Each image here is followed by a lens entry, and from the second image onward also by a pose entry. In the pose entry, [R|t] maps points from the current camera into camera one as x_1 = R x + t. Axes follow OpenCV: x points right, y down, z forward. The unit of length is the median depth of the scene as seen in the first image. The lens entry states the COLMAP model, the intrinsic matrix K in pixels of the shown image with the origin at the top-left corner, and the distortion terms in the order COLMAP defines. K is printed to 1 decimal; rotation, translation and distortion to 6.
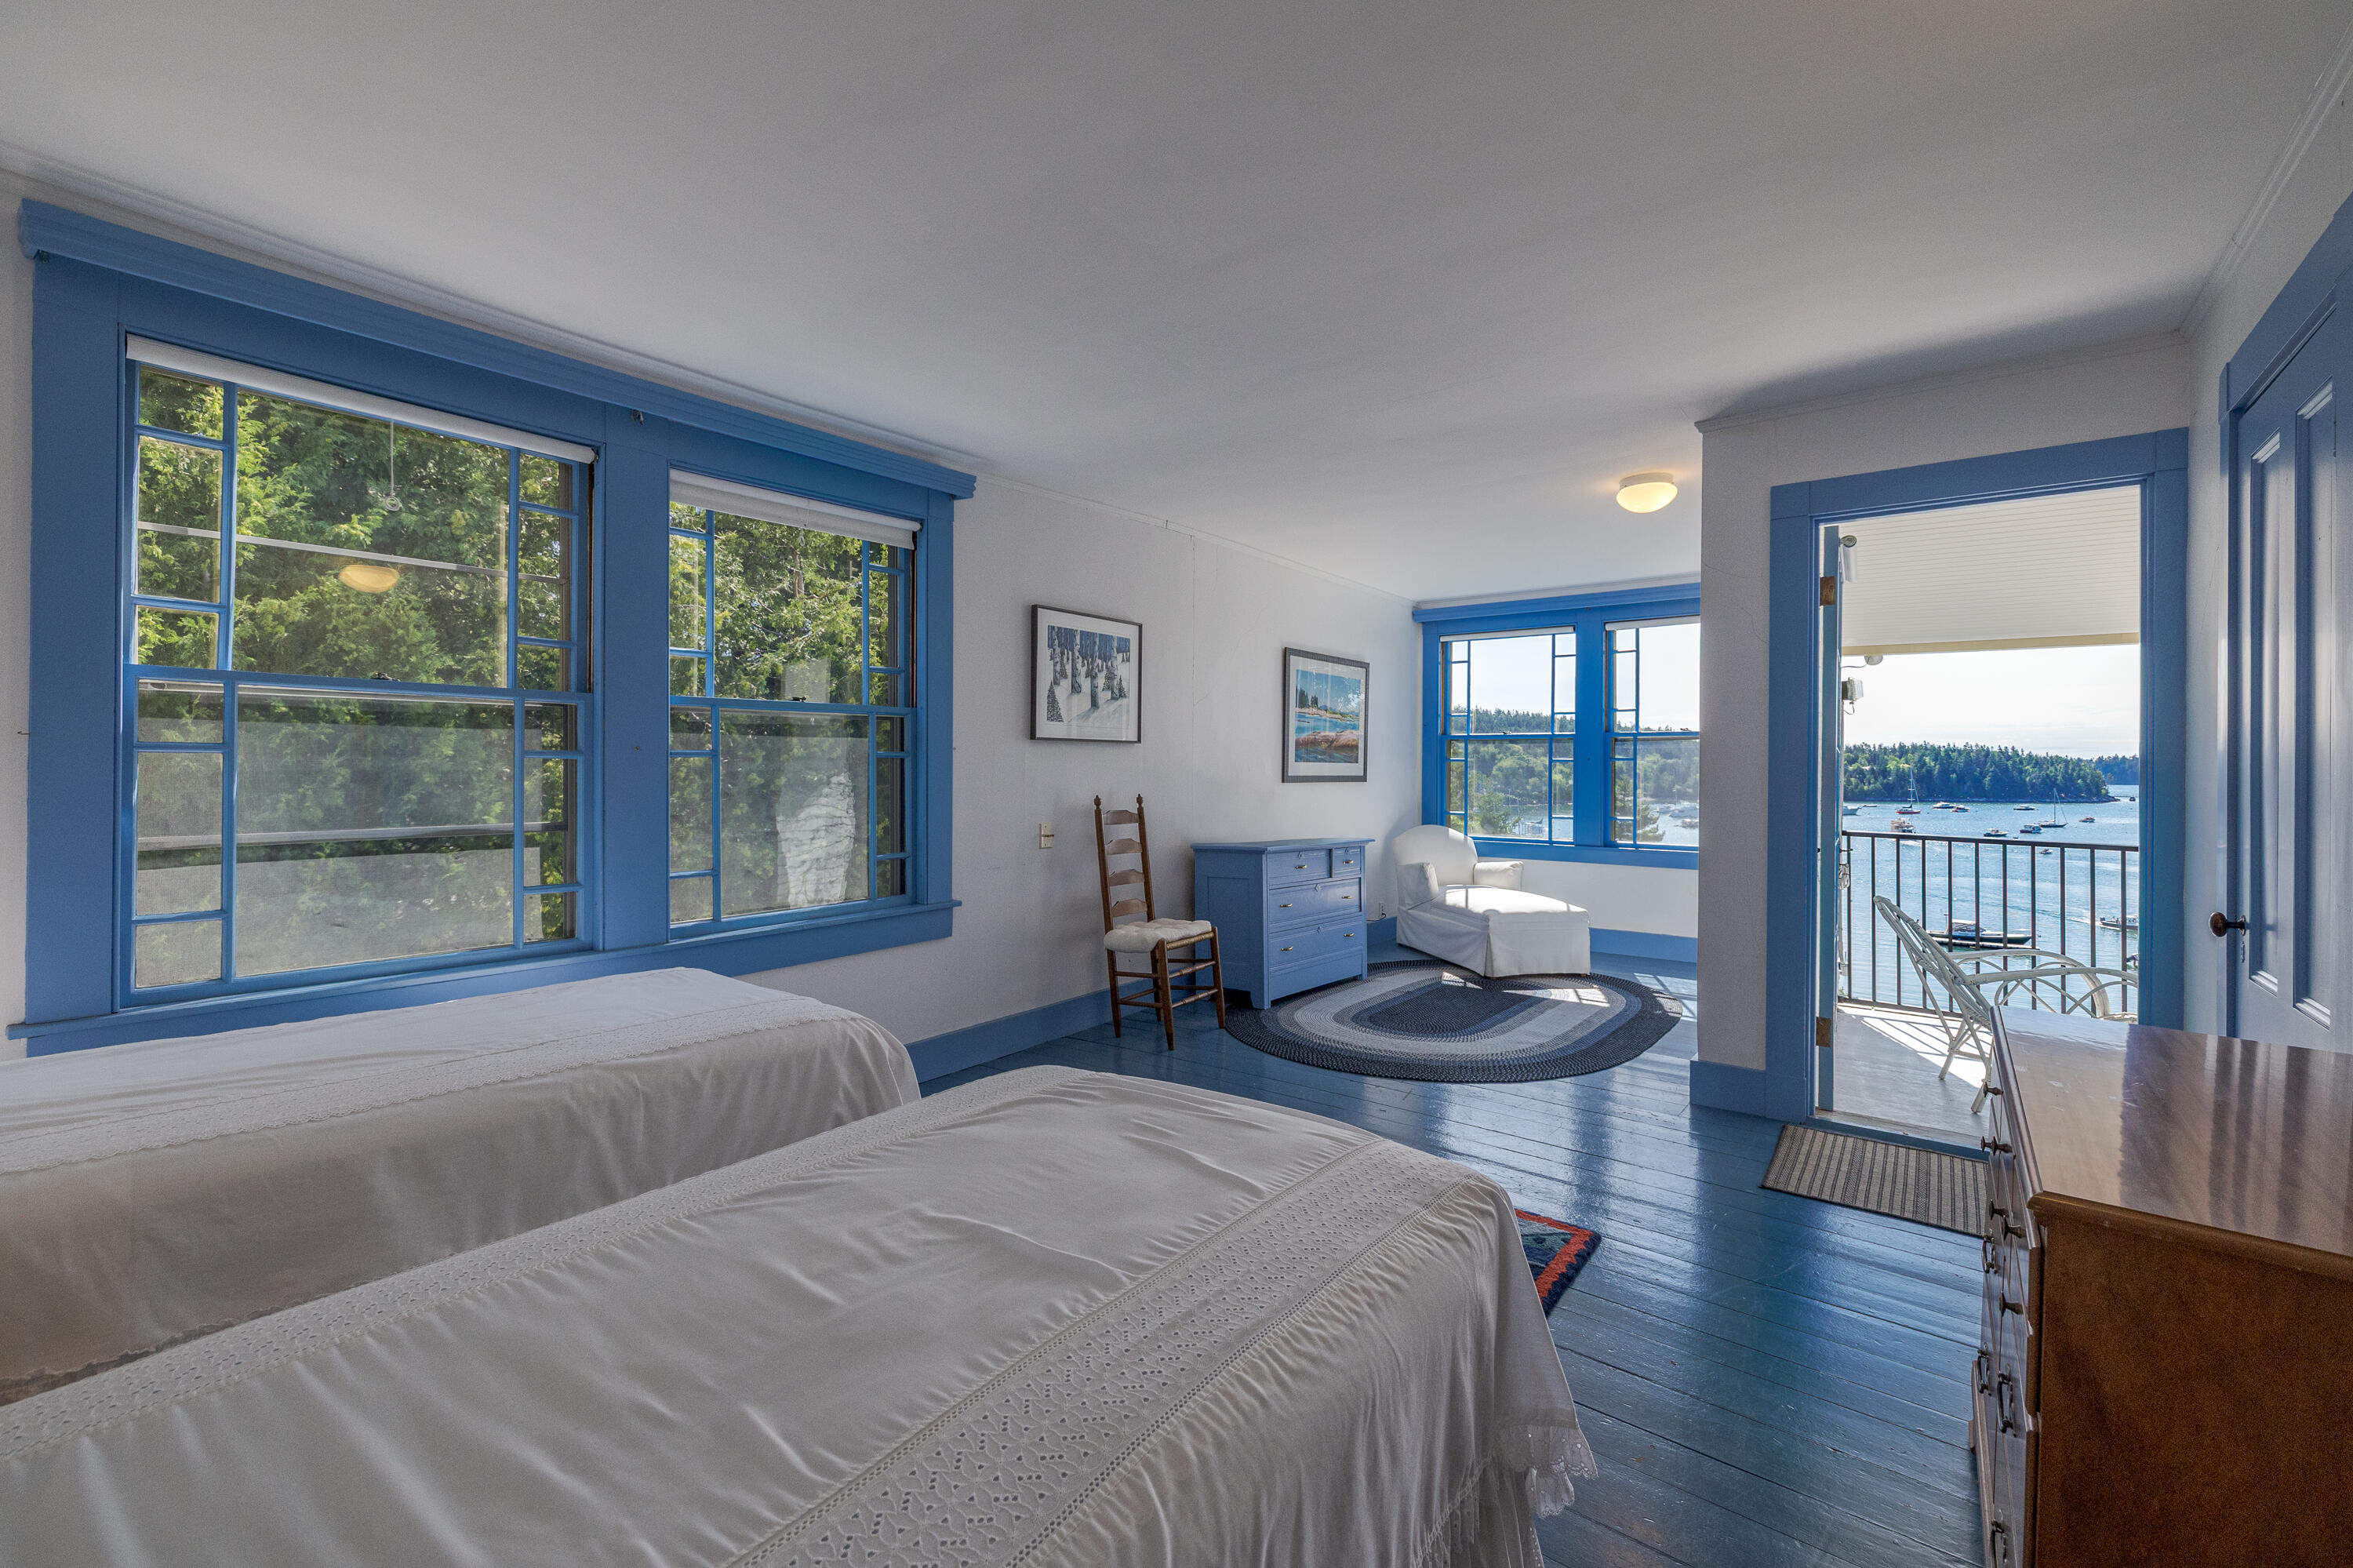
lens RADIAL K [[1003.6, 0, 1173.0], [0, 1003.6, 758.2], [0, 0, 1]] dist [-0.000743, -0.000011]
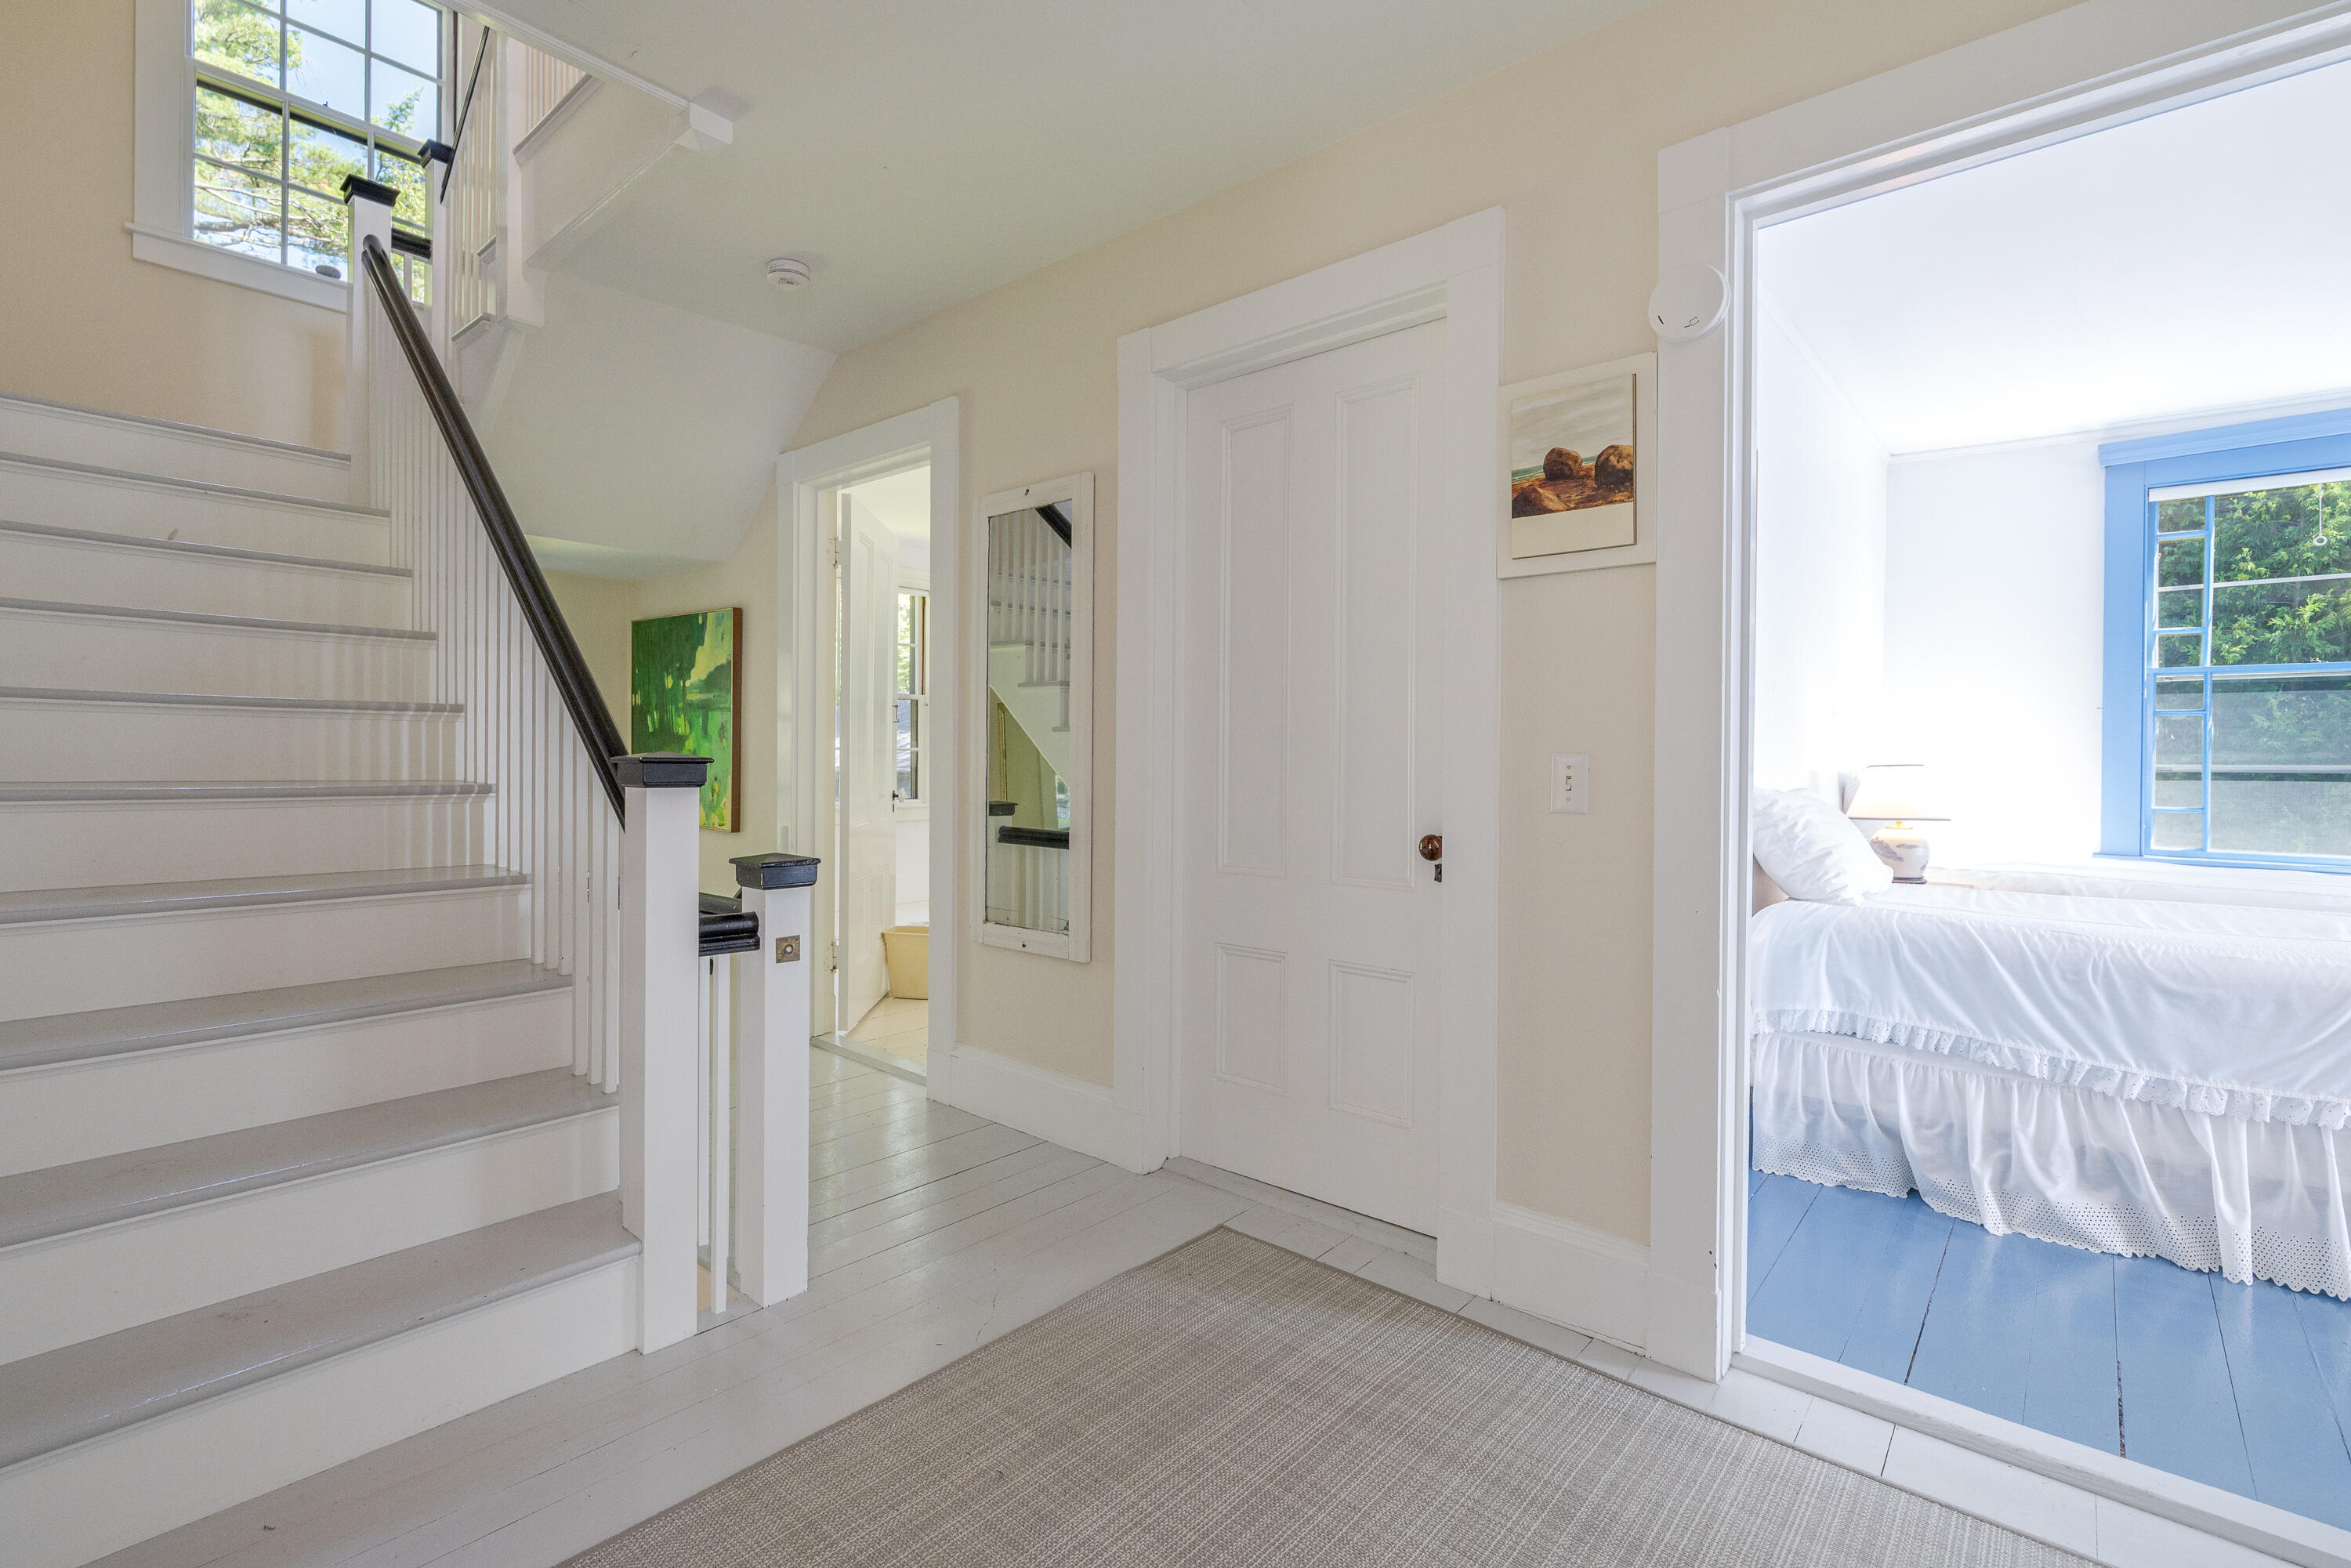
lens RADIAL K [[1049.6, 0, 1175.5], [0, 1049.6, 784.0], [0, 0, 1]] dist [-0.000407, -0.000078]
pose [[-0.052923, 0.026198, -0.998255, 0.901671], [-0.000475, 0.999655, 0.026260, 0.065044], [0.998599, 0.001864, -0.052892, -0.625035]]
